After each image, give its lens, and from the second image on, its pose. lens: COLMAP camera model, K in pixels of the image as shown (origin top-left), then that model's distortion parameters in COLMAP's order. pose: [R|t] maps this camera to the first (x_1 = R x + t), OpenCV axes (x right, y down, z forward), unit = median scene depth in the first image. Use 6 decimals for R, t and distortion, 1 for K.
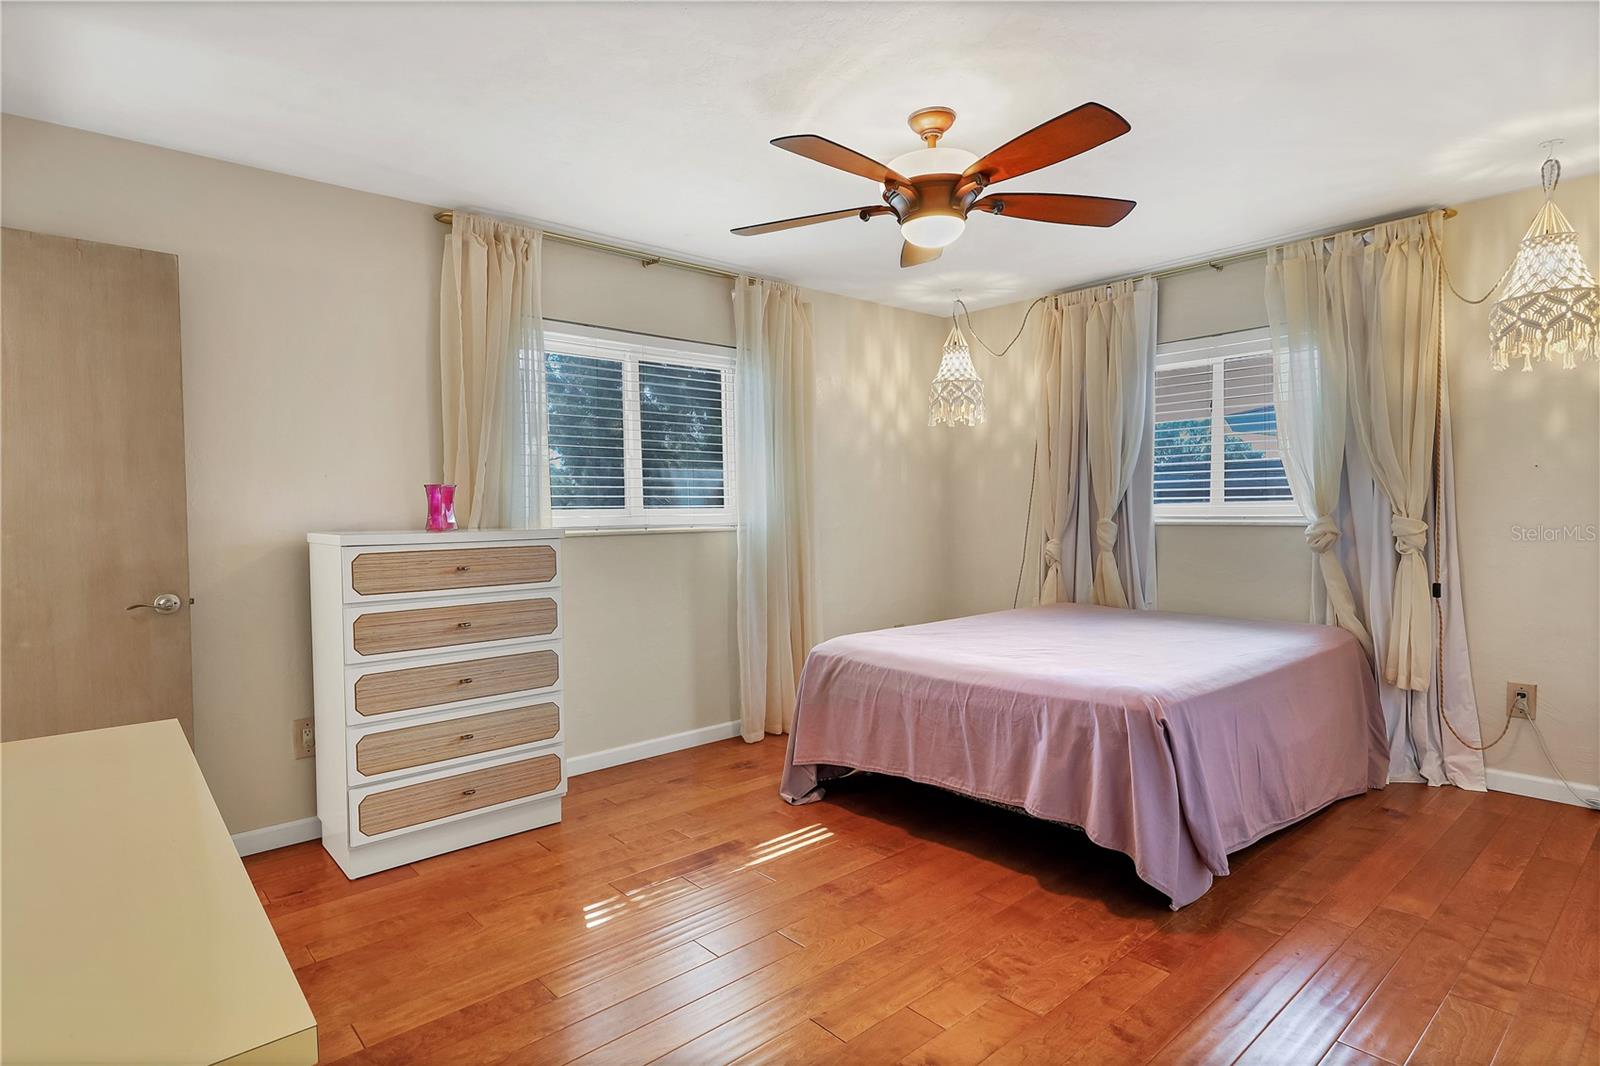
lens RADIAL K [[823.9, 0, 804.1], [0, 823.9, 533.0], [0, 0, 1]] dist [0.002247, -0.000058]
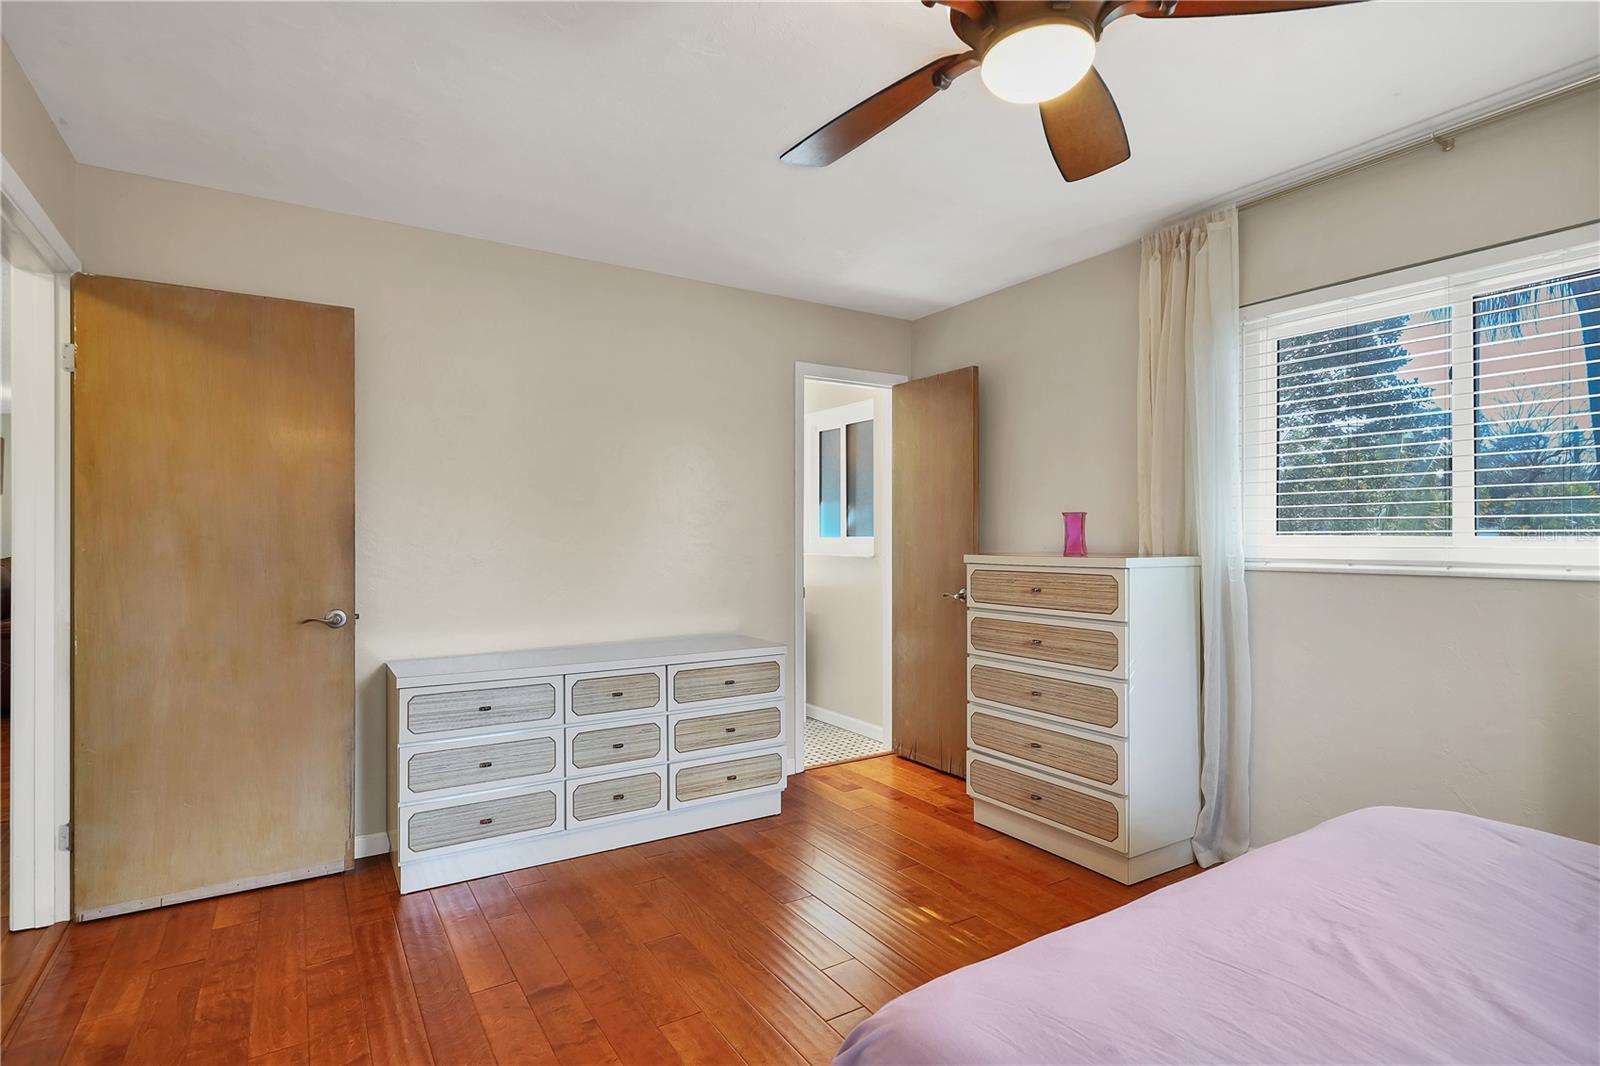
lens RADIAL K [[823.9, 0, 805.5], [0, 823.9, 528.1], [0, 0, 1]] dist [0.002247, -0.000058]
pose [[-0.165092, -0.001482, -0.986277, 0.681695], [-0.026340, 0.999649, 0.002907, -0.032405], [0.985926, 0.026459, -0.165073, 0.838040]]
